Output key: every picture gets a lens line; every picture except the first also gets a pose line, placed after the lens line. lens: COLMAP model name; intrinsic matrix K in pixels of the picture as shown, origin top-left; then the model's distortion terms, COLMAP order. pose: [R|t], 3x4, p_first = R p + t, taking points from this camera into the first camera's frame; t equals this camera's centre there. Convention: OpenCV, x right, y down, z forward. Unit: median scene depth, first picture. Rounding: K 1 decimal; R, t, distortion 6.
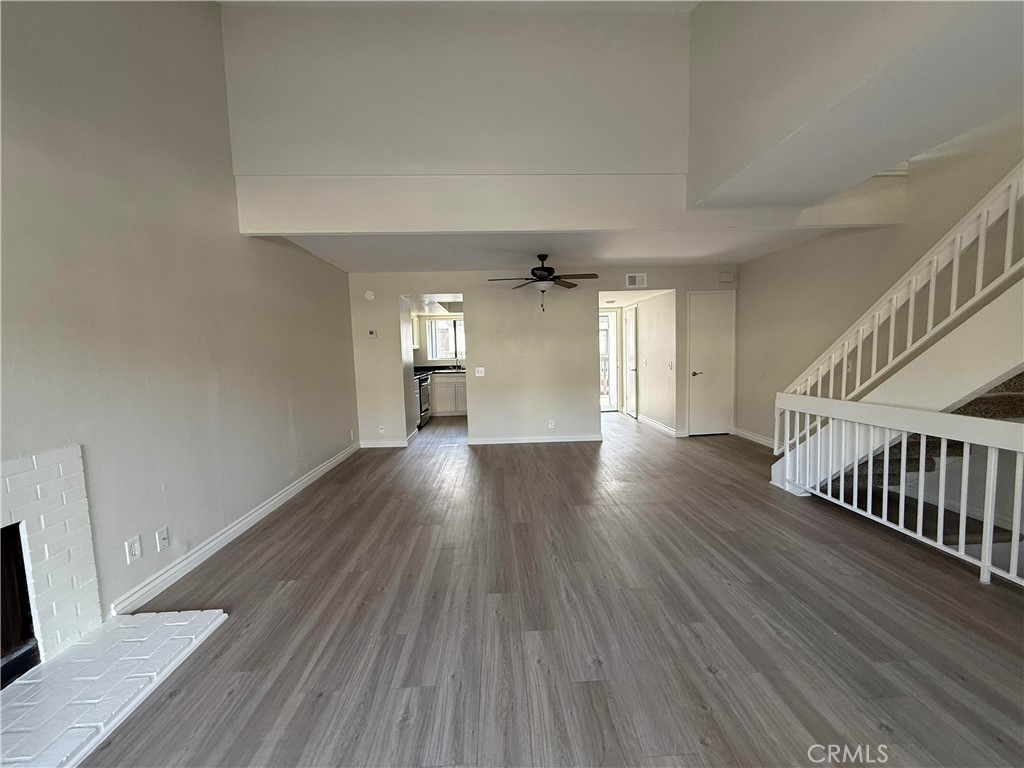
lens RADIAL K [[408.5, 0, 511.2], [0, 408.5, 383.2], [0, 0, 1]] dist [-0.001142, 0.000295]
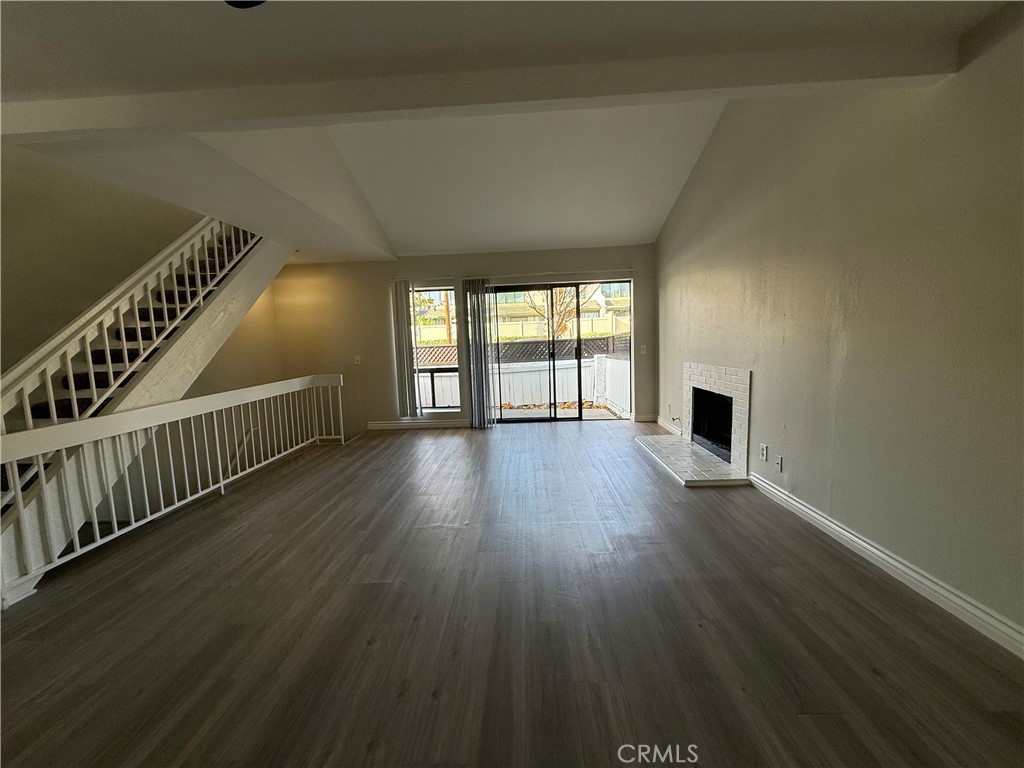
lens RADIAL K [[408.5, 0, 511.2], [0, 408.5, 383.2], [0, 0, 1]] dist [-0.001142, 0.000295]
pose [[-0.995023, 0.057784, 0.081180, -0.146993], [0.071796, 0.980683, 0.181949, -0.152466], [-0.069098, 0.186871, -0.979951, 2.253126]]
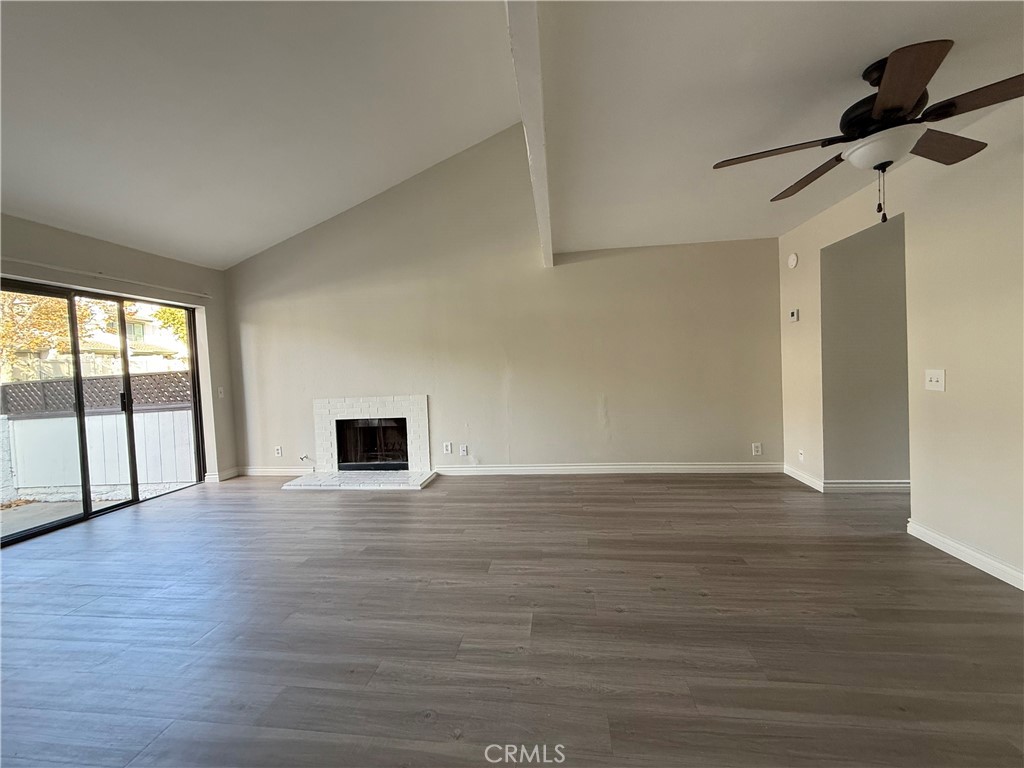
lens RADIAL K [[408.5, 0, 511.2], [0, 408.5, 383.2], [0, 0, 1]] dist [-0.001142, 0.000295]
pose [[-0.158559, 0.072219, -0.984705, 1.031045], [-0.034255, 0.996319, 0.078586, -0.105499], [0.986755, 0.046191, -0.155501, 1.519045]]
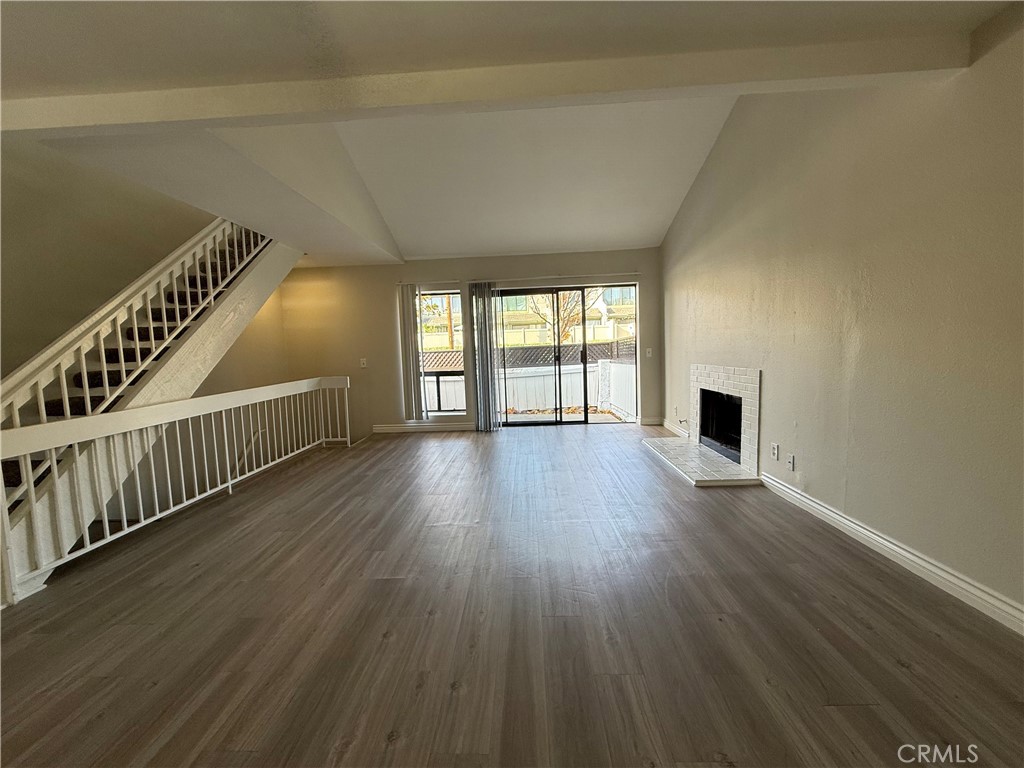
lens RADIAL K [[408.5, 0, 511.2], [0, 408.5, 383.2], [0, 0, 1]] dist [-0.001142, 0.000295]
pose [[-0.994889, 0.058571, 0.082248, -0.115844], [0.071282, 0.984332, 0.161276, -0.122412], [-0.071513, 0.166314, -0.983476, 2.260996]]
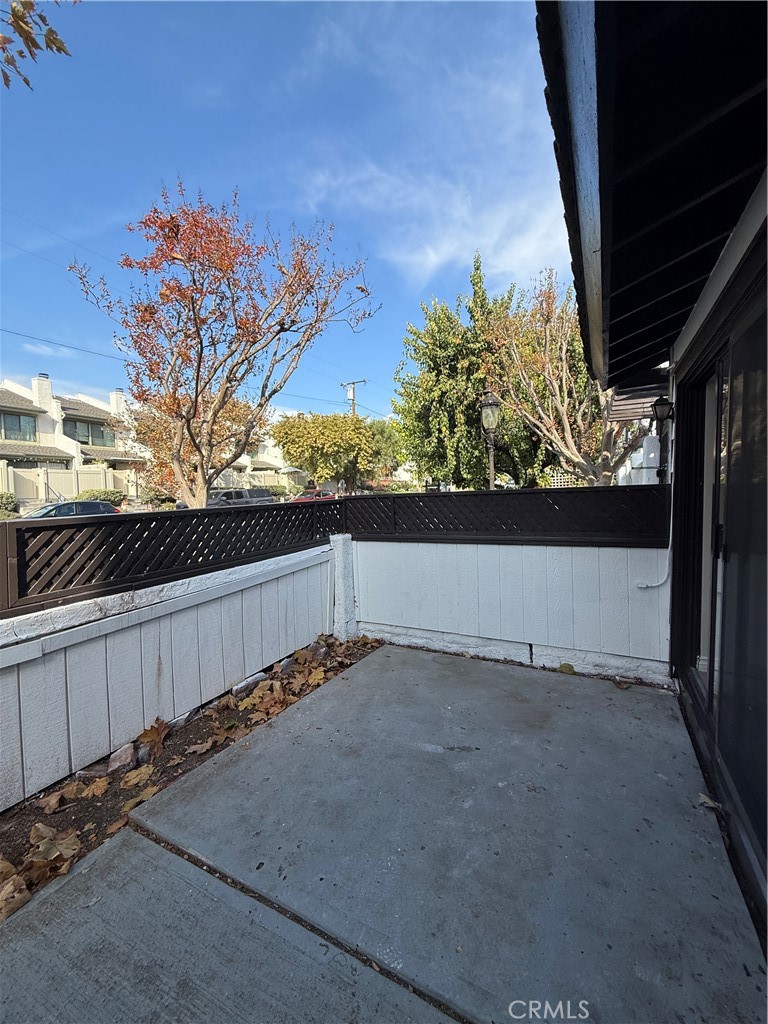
lens RADIAL K [[408.5, 0, 384.0], [0, 408.5, 512.0], [0, 0, 1]] dist [-0.001142, 0.000295]
pose [[-0.502303, 0.081328, -0.860859, 0.825198], [-0.040321, 0.992281, 0.117271, 0.007953], [0.863751, 0.093616, -0.495147, -0.495671]]
